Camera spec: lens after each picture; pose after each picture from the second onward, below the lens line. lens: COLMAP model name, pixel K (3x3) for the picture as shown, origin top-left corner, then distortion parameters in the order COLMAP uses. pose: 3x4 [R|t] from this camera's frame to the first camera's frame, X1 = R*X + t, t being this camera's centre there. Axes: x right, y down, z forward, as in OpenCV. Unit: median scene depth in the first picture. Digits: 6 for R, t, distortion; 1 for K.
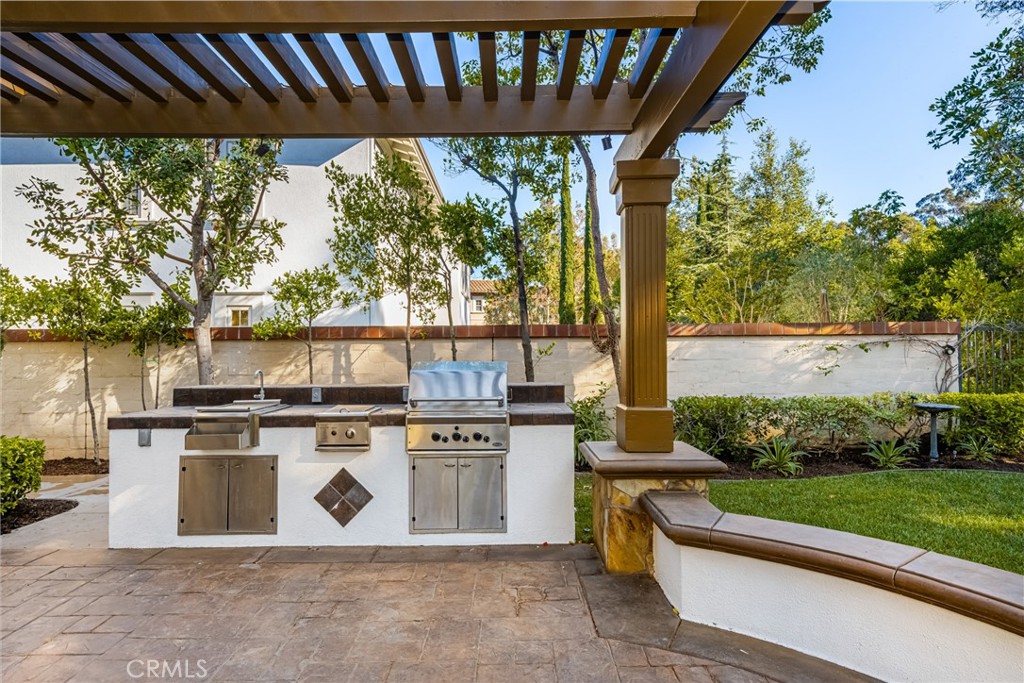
lens RADIAL K [[548.7, 0, 512.8], [0, 548.7, 344.3], [0, 0, 1]] dist [0.002758, 0.000122]
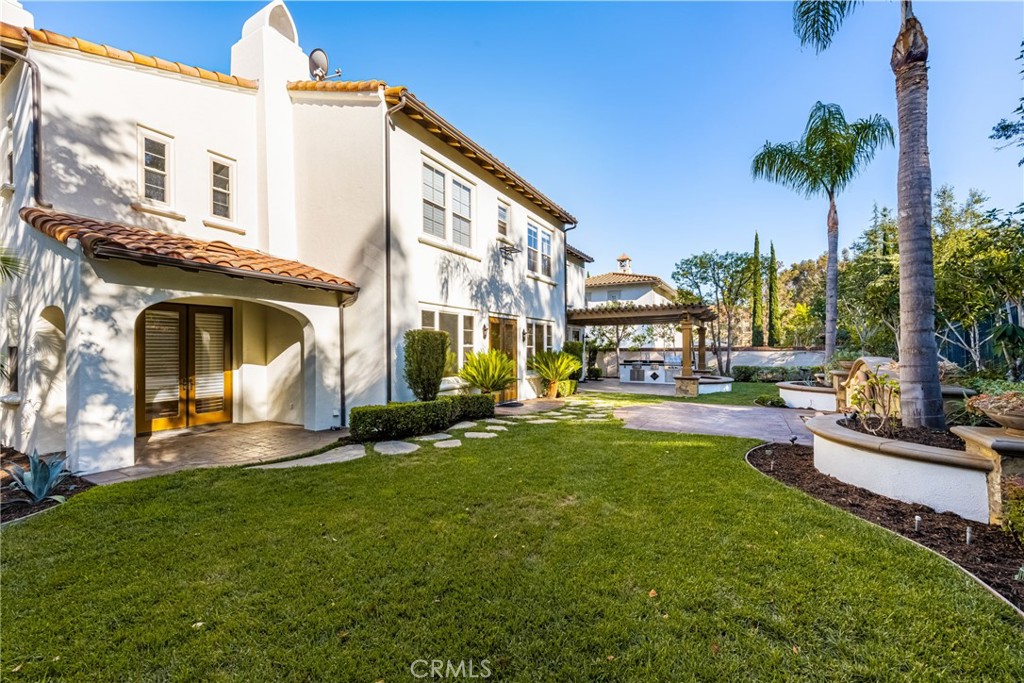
lens RADIAL K [[399.6, 0, 514.5], [0, 399.6, 345.9], [0, 0, 1]] dist [0.002252, 0.000470]
pose [[0.858102, 0.002220, -0.513475, 0.420131], [0.001644, 0.999974, 0.007071, -0.075340], [0.513477, -0.006912, 0.858075, -2.332652]]
